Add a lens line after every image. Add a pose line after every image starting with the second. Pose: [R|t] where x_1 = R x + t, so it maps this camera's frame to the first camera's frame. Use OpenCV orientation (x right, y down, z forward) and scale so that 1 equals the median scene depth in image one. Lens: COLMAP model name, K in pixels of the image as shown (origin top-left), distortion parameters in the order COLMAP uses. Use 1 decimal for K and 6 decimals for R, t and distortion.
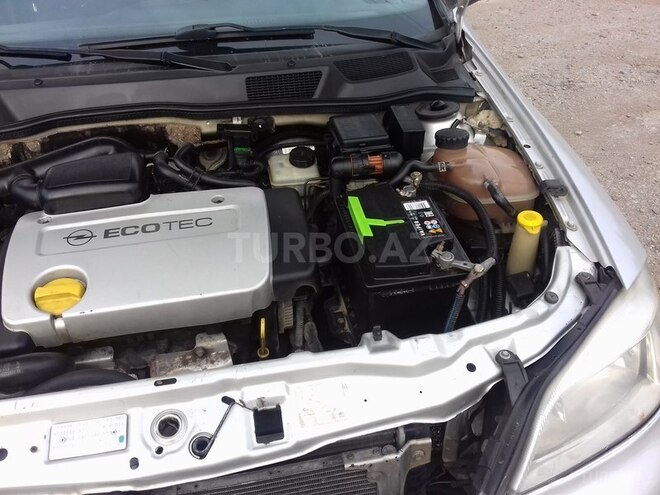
lens RADIAL K [[596.3, 0, 330.0], [0, 596.3, 247.5], [0, 0, 1]] dist [0.096796, -0.182131]
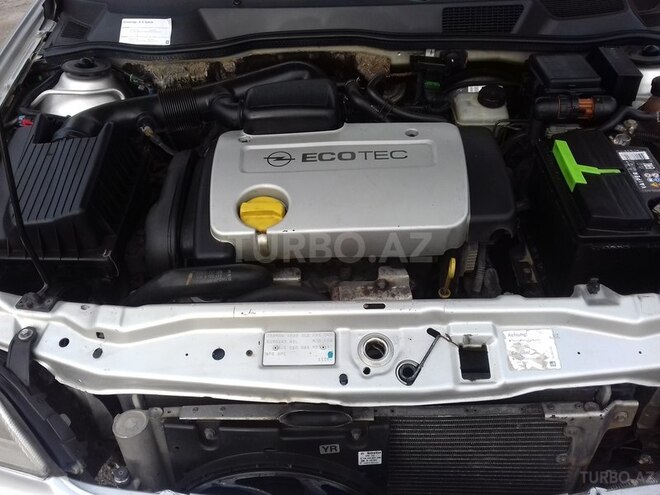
lens RADIAL K [[596.3, 0, 330.0], [0, 596.3, 247.5], [0, 0, 1]] dist [0.096796, -0.182131]
pose [[0.982638, 0.111162, -0.148543, -0.162195], [-0.099203, 0.991374, 0.085648, 0.036537], [0.156782, -0.069425, 0.985190, 0.005251]]
